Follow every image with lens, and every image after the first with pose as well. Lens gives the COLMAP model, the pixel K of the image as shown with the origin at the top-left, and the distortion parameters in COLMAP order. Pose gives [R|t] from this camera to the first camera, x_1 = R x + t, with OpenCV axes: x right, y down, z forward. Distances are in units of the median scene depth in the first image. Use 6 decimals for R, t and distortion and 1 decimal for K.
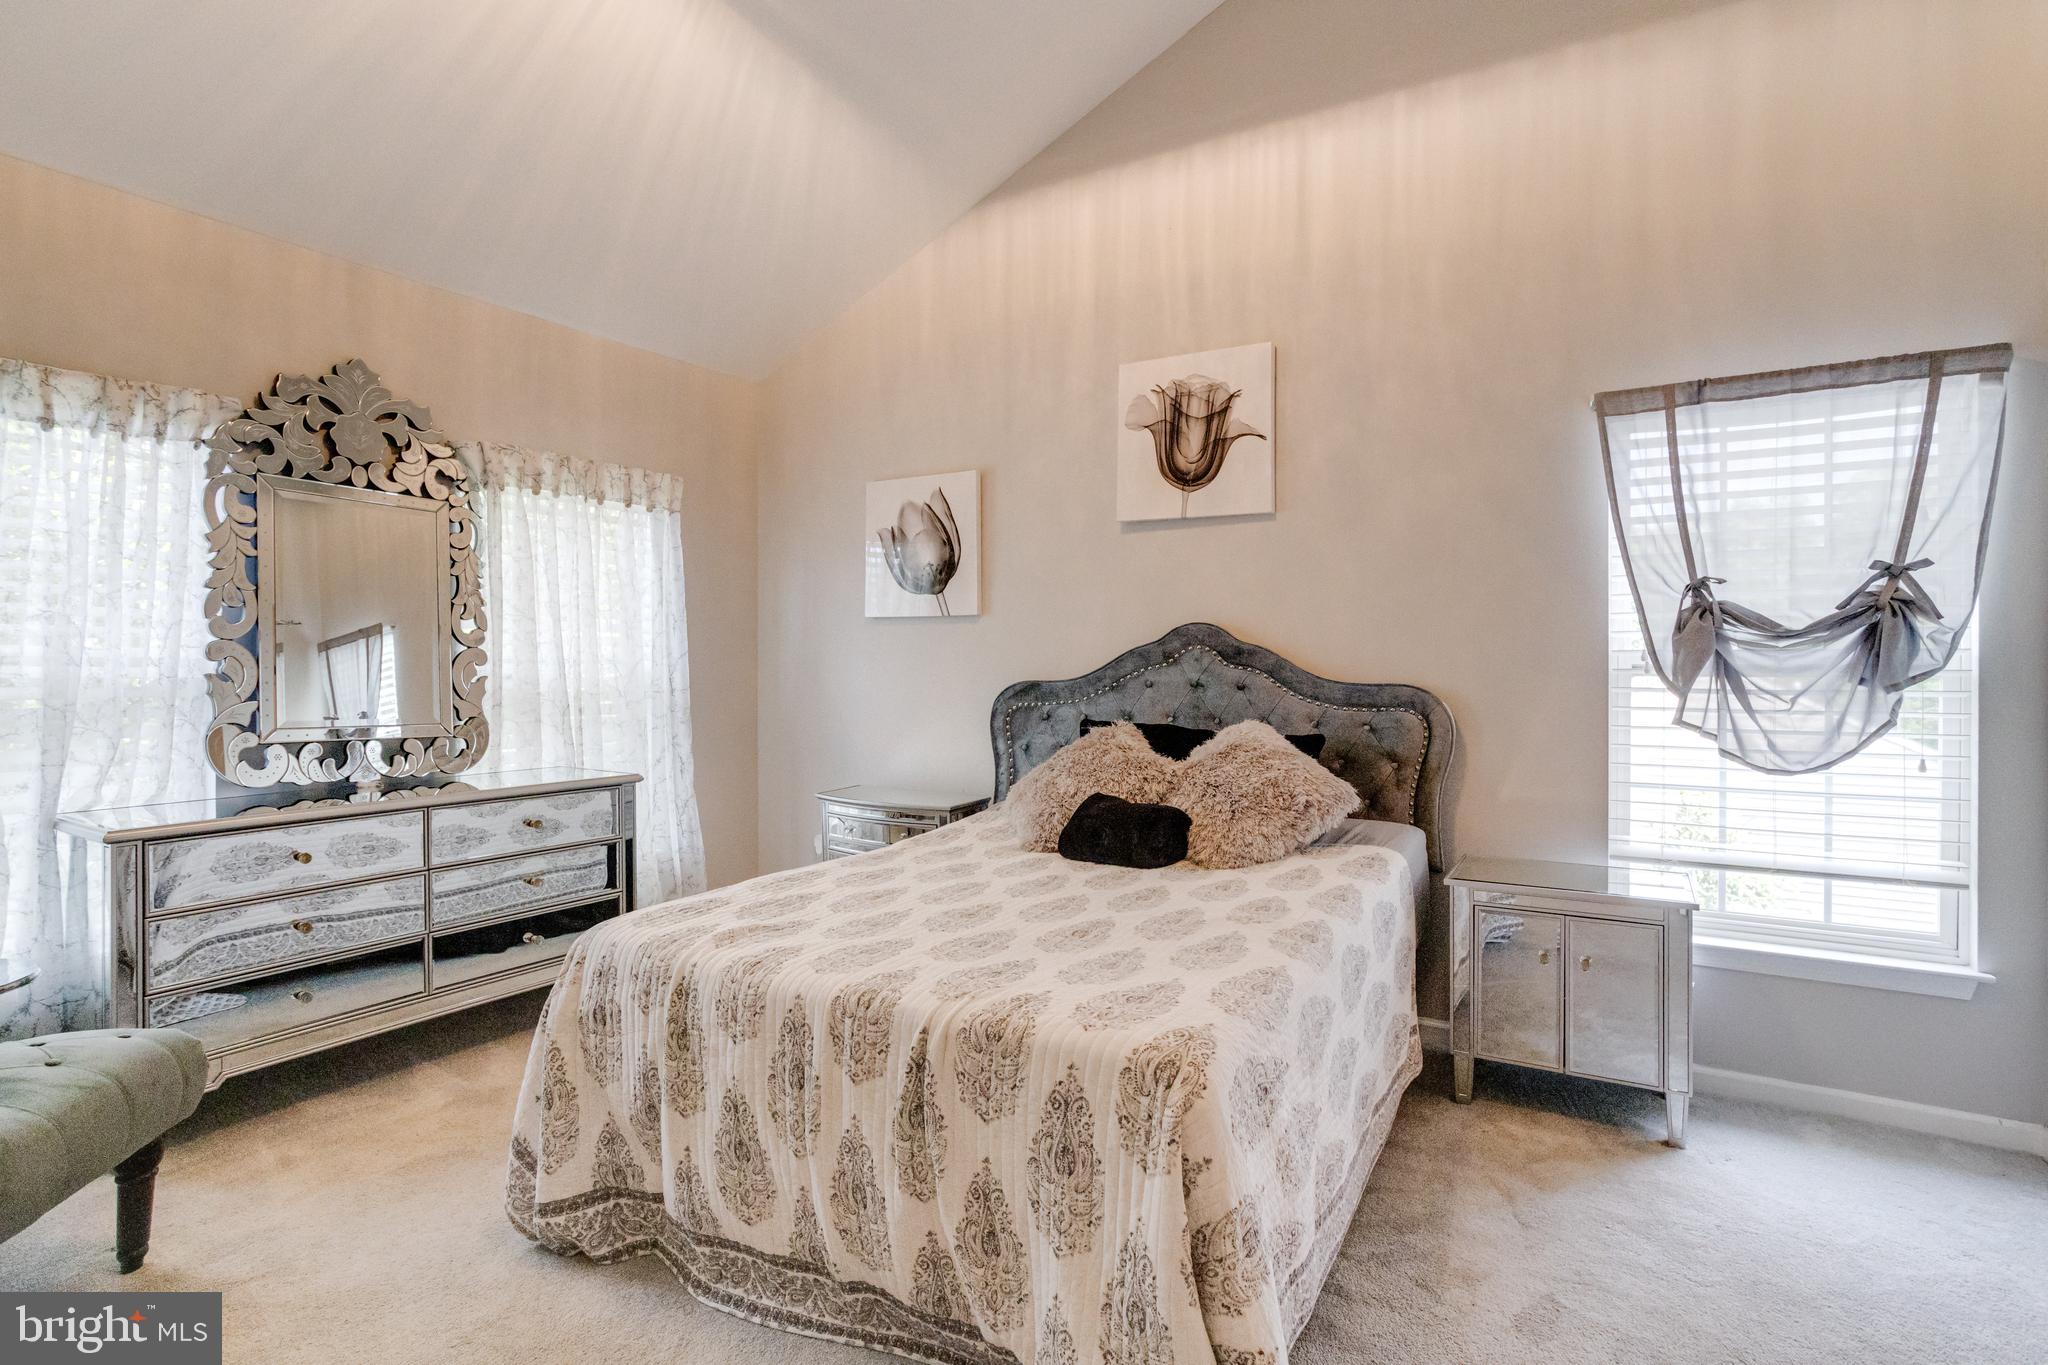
lens RADIAL K [[997.3, 0, 1018.1], [0, 997.3, 635.0], [0, 0, 1]] dist [-0.044894, 0.023757]
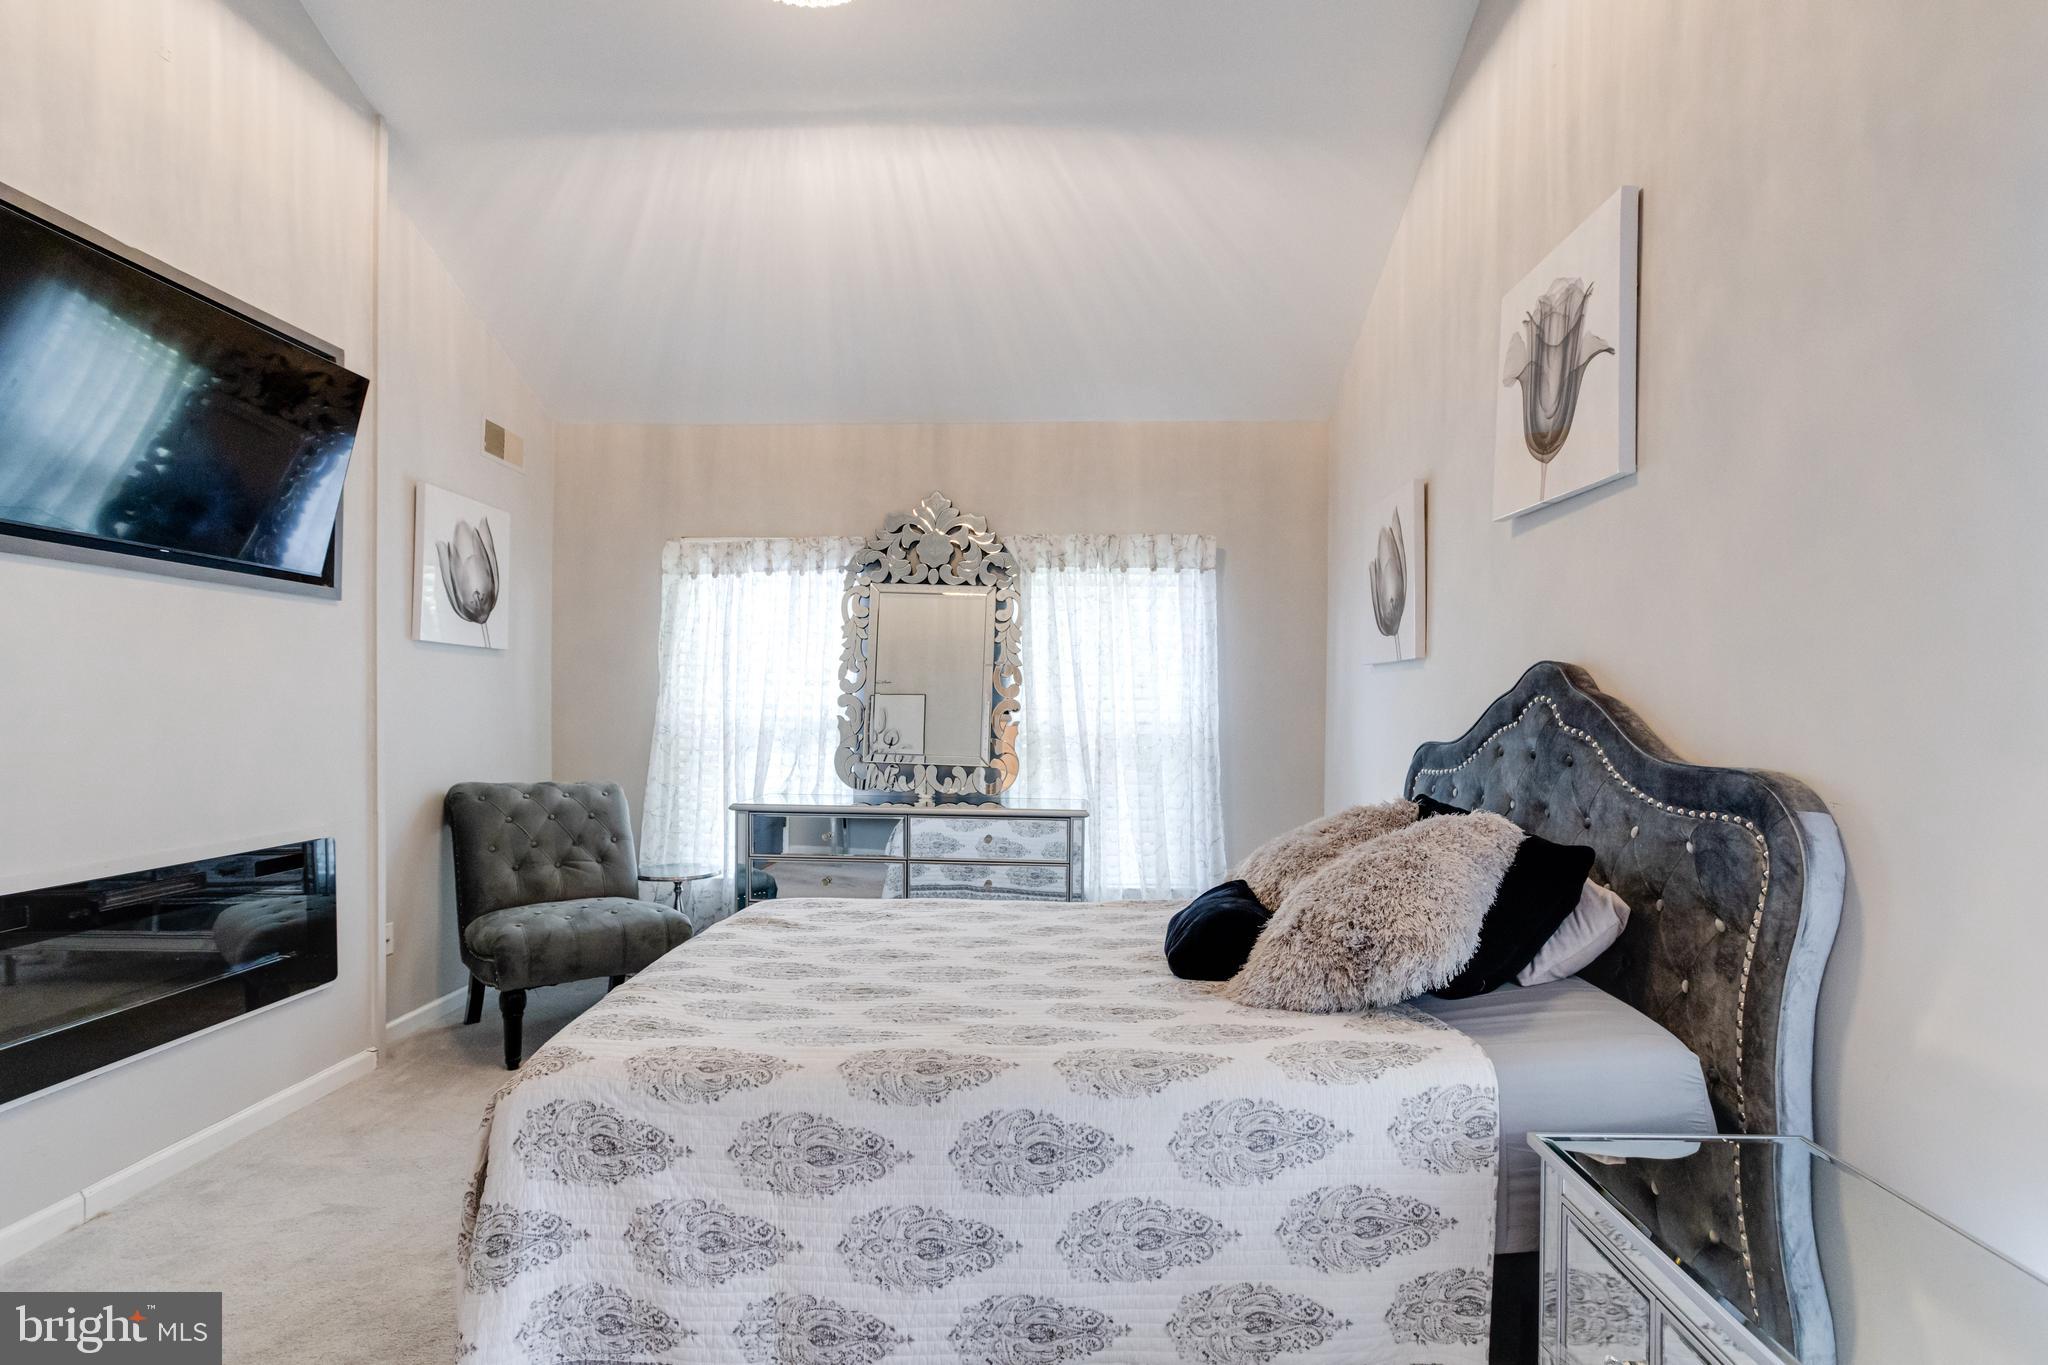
lens RADIAL K [[993.8, 0, 1031.9], [0, 993.8, 678.8], [0, 0, 1]] dist [-0.041067, 0.023545]
pose [[0.498175, -0.018534, -0.866878, 0.599642], [0.011956, 0.999823, -0.014506, 0.006588], [0.866994, -0.003138, 0.498309, 0.400690]]
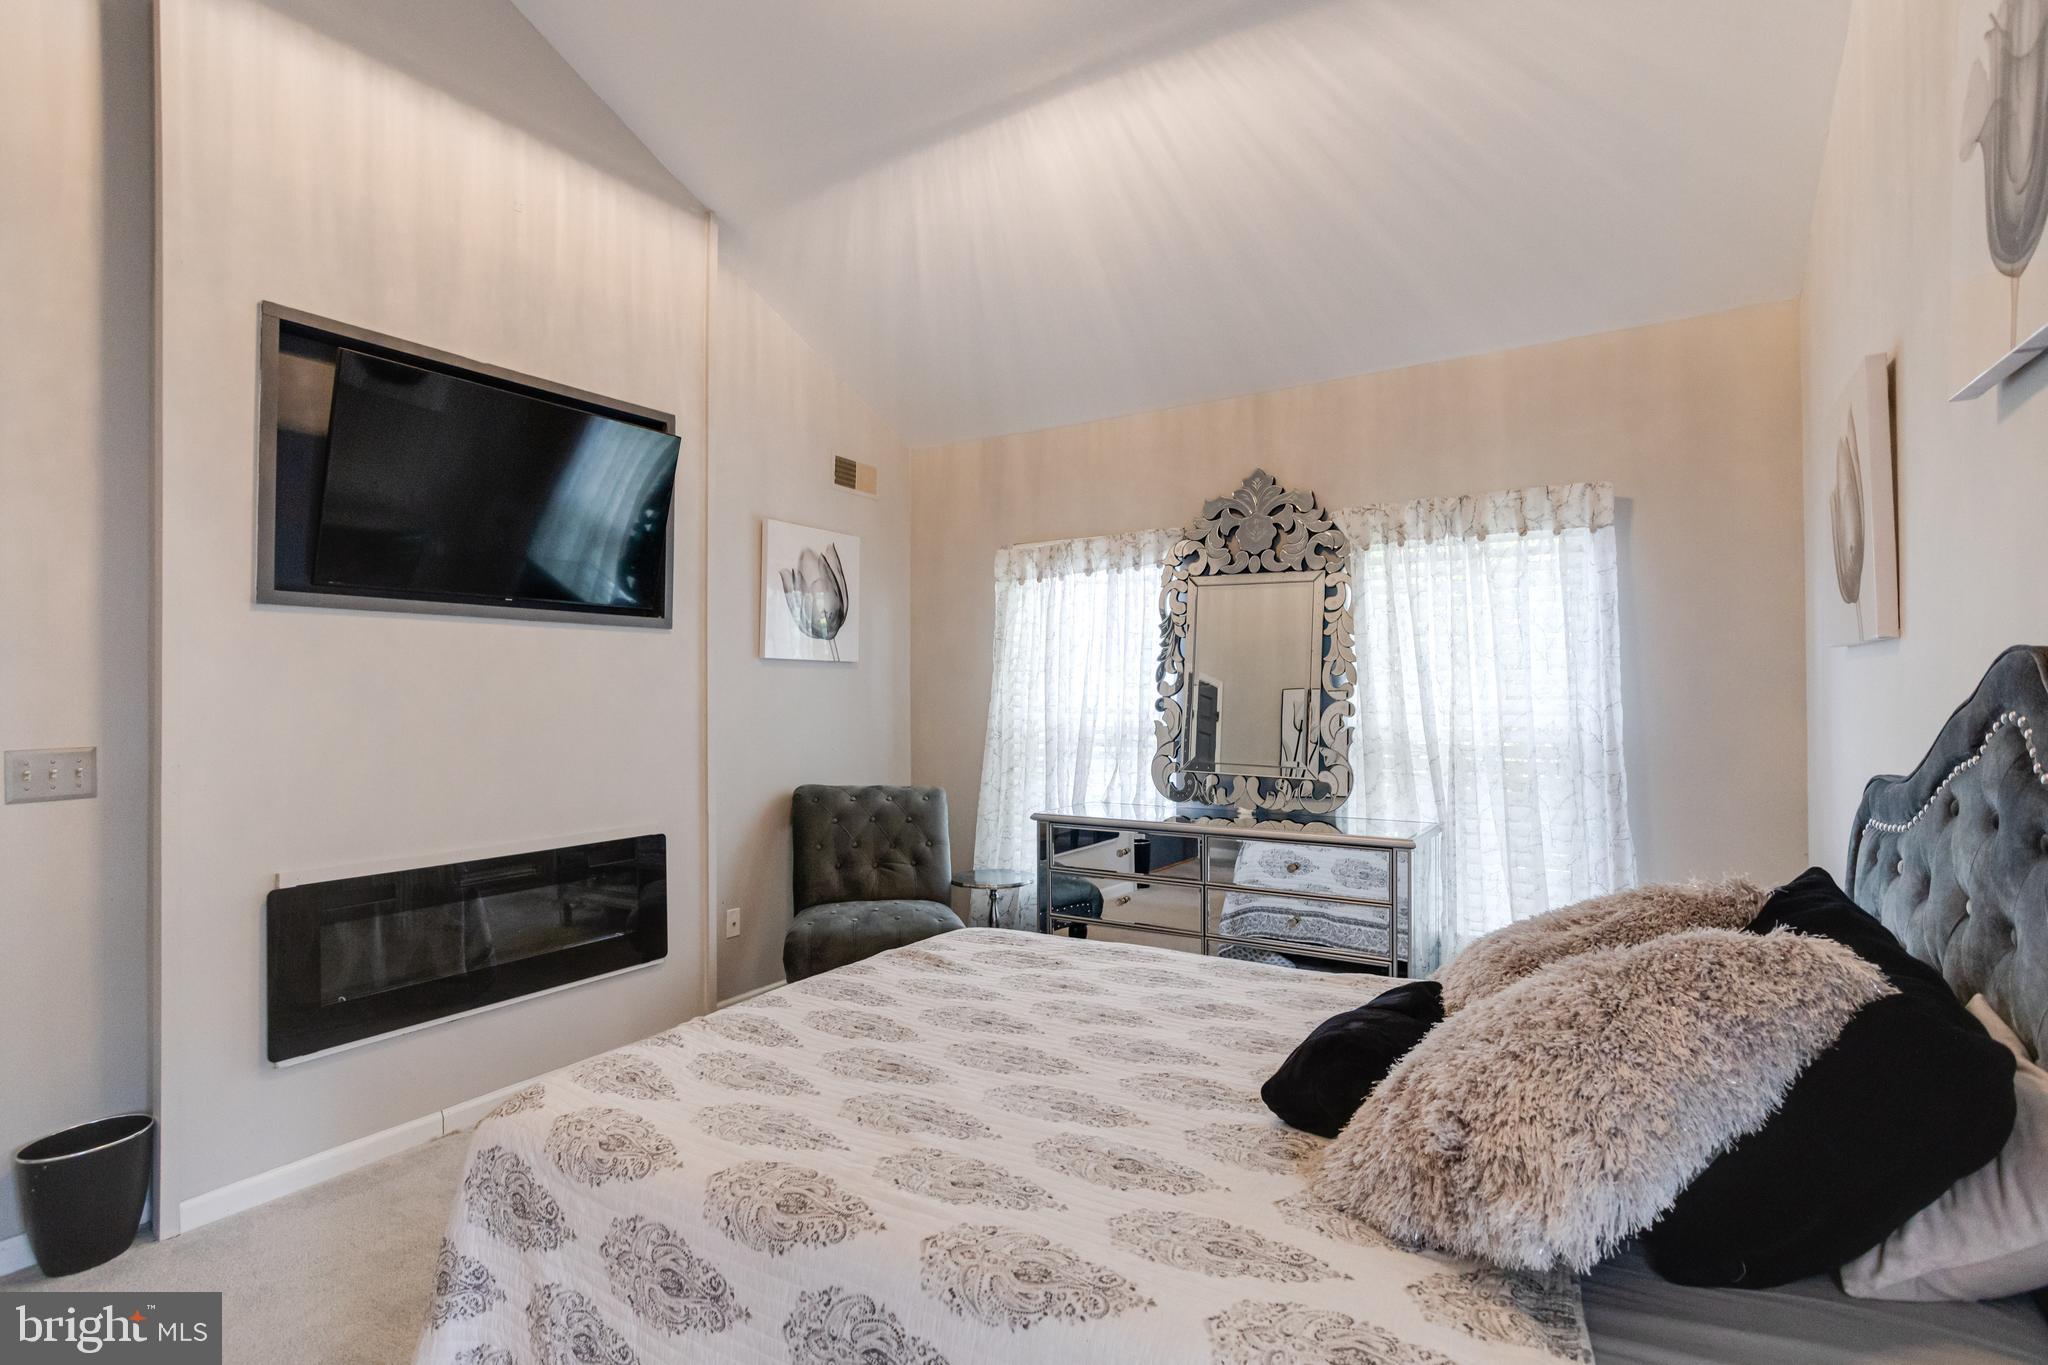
lens RADIAL K [[976.2, 0, 1032.1], [0, 976.2, 650.8], [0, 0, 1]] dist [-0.040892, 0.021884]
pose [[0.004231, -0.043964, -0.999024, 0.538929], [0.030502, 0.998574, -0.043815, -0.005389], [0.999526, -0.030287, 0.005566, 0.681389]]
